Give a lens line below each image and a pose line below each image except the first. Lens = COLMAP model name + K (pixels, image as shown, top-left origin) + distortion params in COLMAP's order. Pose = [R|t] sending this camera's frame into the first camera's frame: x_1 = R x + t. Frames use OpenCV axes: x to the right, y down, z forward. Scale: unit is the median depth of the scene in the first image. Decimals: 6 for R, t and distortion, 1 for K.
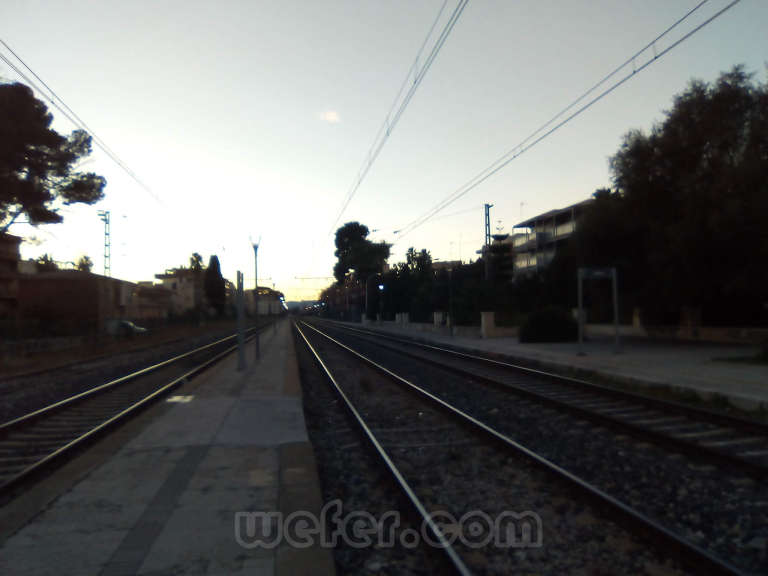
lens RADIAL K [[627.9, 0, 384.0], [0, 627.9, 288.0], [0, 0, 1]] dist [-0.042082, -0.003126]
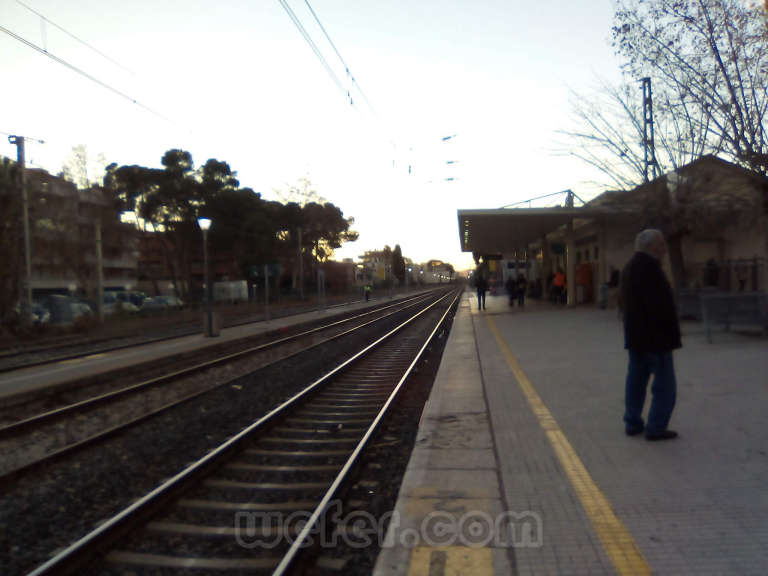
lens RADIAL K [[627.9, 0, 384.0], [0, 627.9, 288.0], [0, 0, 1]] dist [-0.042082, -0.003126]
pose [[0.958954, -0.019780, -0.282870, 0.351371], [0.034151, 0.998359, 0.045962, -0.042966], [0.281497, -0.053735, 0.958056, -1.325491]]
